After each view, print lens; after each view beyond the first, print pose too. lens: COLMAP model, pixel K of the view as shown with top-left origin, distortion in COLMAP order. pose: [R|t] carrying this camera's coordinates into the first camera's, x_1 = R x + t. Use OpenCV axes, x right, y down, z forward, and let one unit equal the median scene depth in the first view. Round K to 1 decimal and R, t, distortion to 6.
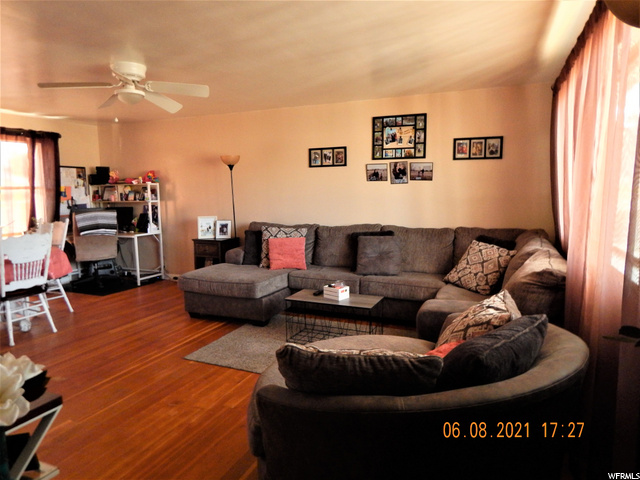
lens RADIAL K [[424.8, 0, 320.3], [0, 424.8, 241.6], [0, 0, 1]] dist [-0.006400, 0.000163]
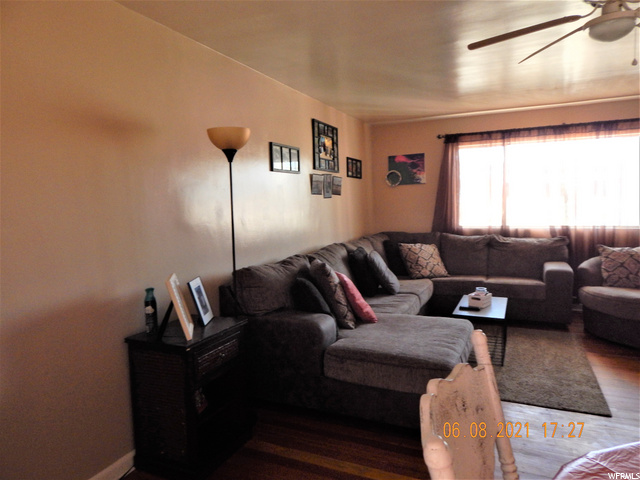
lens RADIAL K [[424.8, 0, 320.0], [0, 424.8, 239.6], [0, 0, 1]] dist [-0.006400, 0.000163]
pose [[0.028612, -0.072874, 0.996931, -0.743020], [0.153365, 0.985850, 0.067663, -0.113596], [-0.987755, 0.150959, 0.039383, 1.005491]]
